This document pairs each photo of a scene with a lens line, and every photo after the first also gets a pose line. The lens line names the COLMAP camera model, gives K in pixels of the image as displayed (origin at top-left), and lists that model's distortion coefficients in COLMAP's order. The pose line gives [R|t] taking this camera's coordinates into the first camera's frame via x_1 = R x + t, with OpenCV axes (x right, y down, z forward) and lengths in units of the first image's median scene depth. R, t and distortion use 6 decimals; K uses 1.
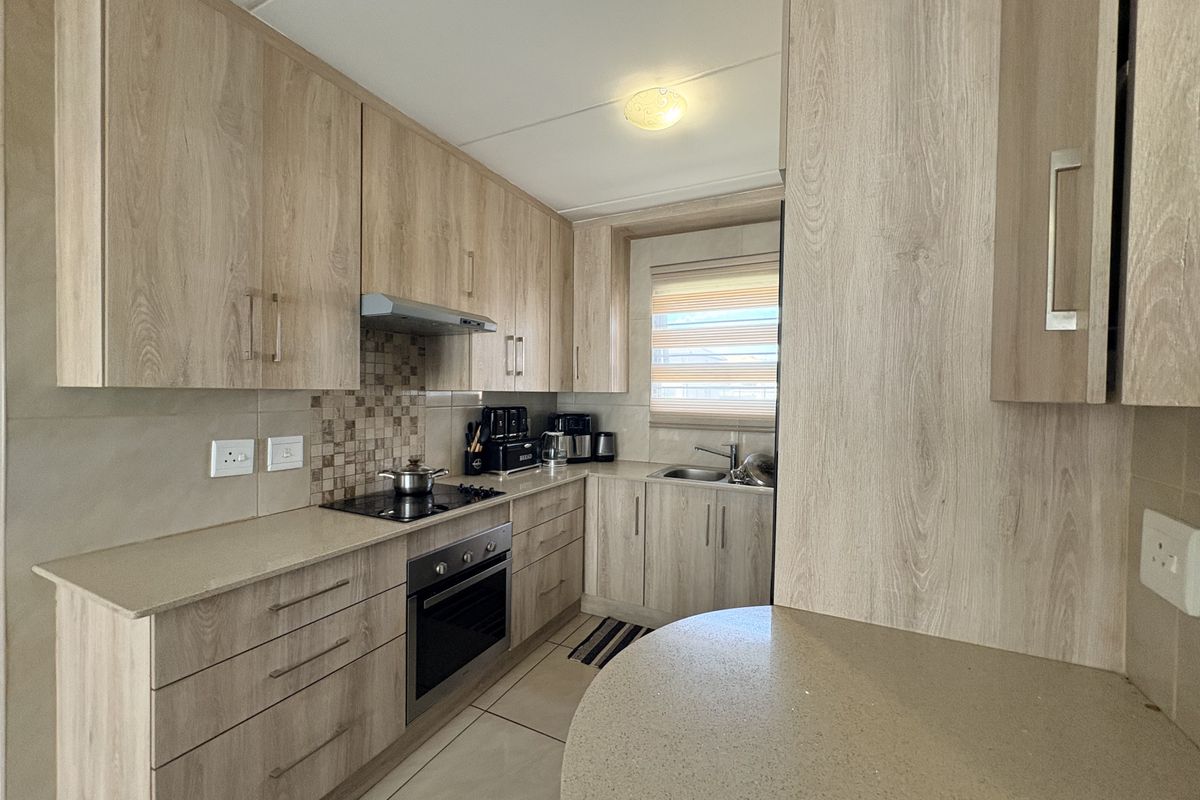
lens RADIAL K [[479.5, 0, 600.0], [0, 479.5, 400.0], [0, 0, 1]] dist [-0.012251, -0.000083]
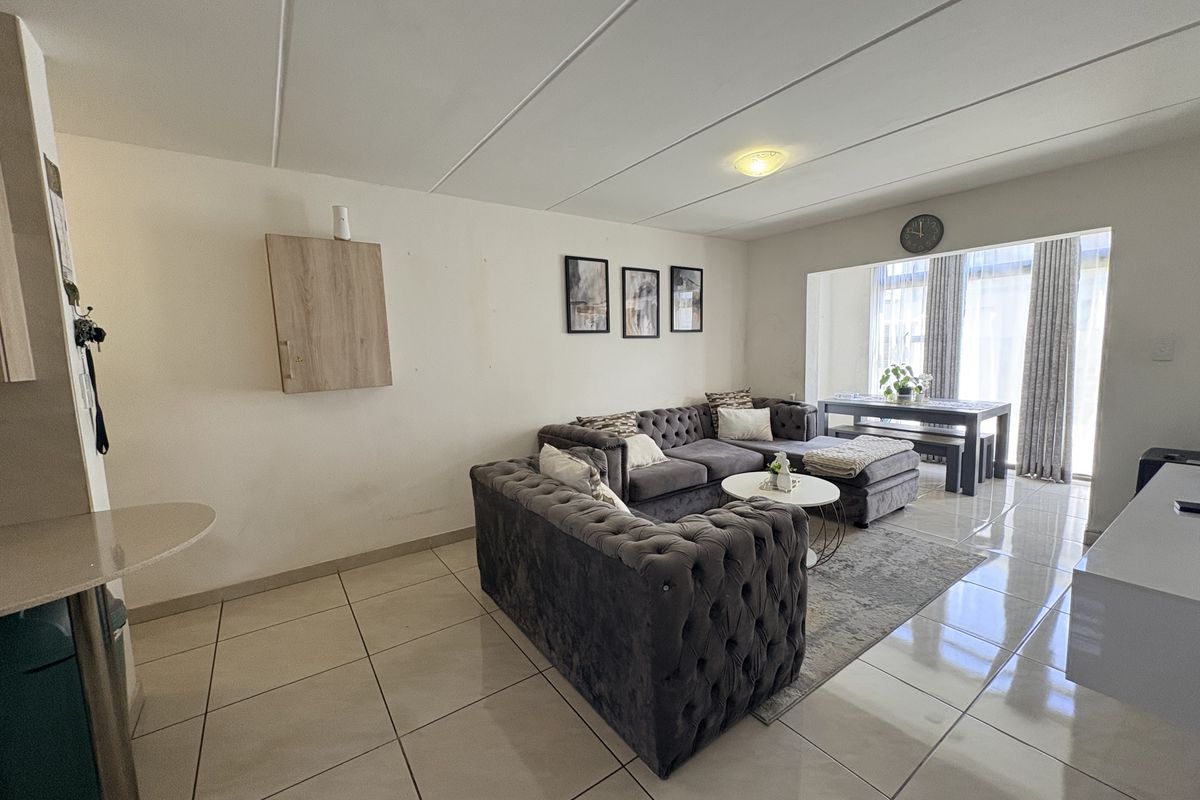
lens RADIAL K [[481.4, 0, 600.0], [0, 481.4, 400.0], [0, 0, 1]] dist [-0.000155, 0.000046]
pose [[-0.882137, -0.039058, 0.469370, -0.631414], [0.026540, 0.990850, 0.132333, -0.032514], [-0.470244, 0.129193, -0.873029, 0.357169]]
